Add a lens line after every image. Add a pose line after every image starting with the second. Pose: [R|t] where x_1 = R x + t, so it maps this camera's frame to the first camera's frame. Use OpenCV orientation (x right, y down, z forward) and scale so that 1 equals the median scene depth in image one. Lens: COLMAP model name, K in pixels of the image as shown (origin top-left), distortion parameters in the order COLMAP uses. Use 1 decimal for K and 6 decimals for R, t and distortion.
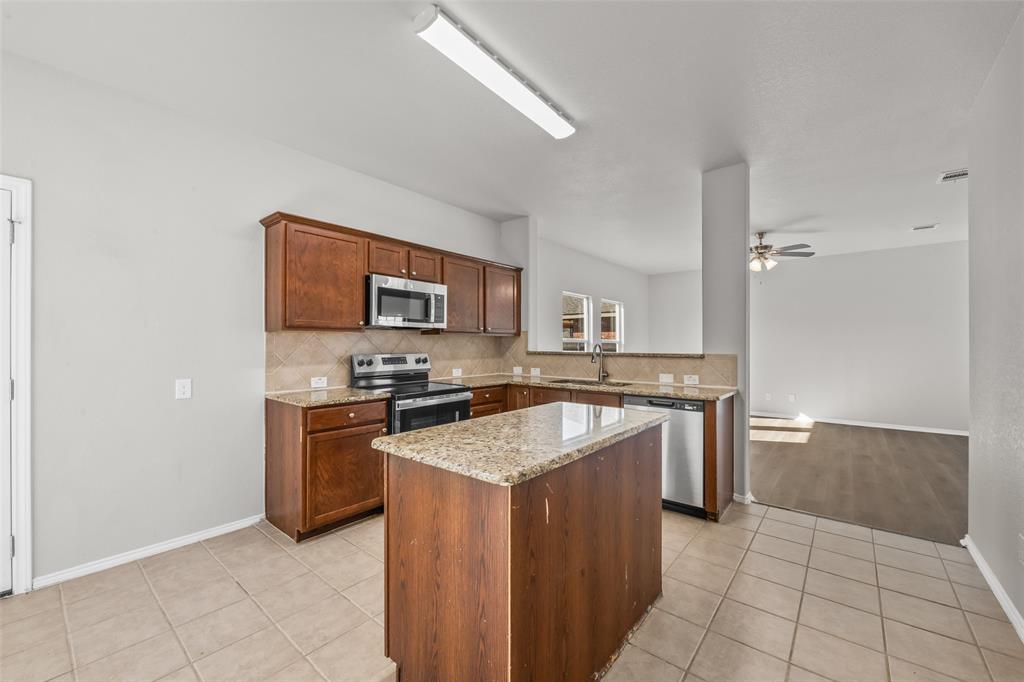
lens RADIAL K [[410.8, 0, 514.0], [0, 410.8, 341.8], [0, 0, 1]] dist [0.013642, 0.000076]
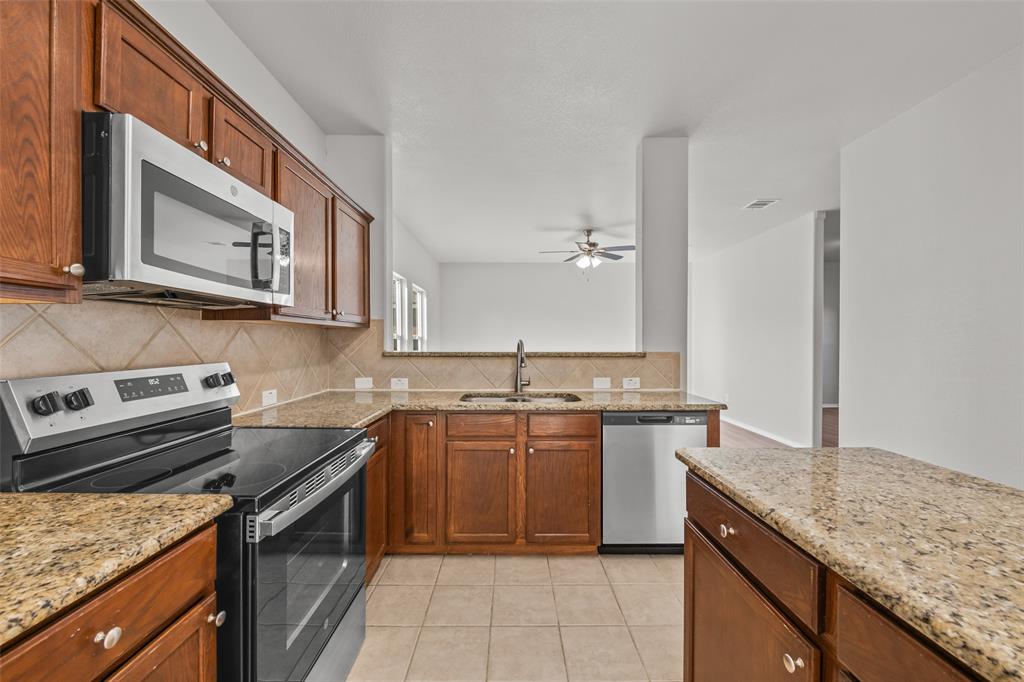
lens RADIAL K [[410.8, 0, 510.5], [0, 410.8, 341.2], [0, 0, 1]] dist [0.013642, 0.000076]
pose [[0.768257, -0.002694, 0.640136, -0.270220], [-0.001754, 0.999979, 0.006313, 0.002176], [-0.640139, -0.005973, 0.768236, 0.484338]]
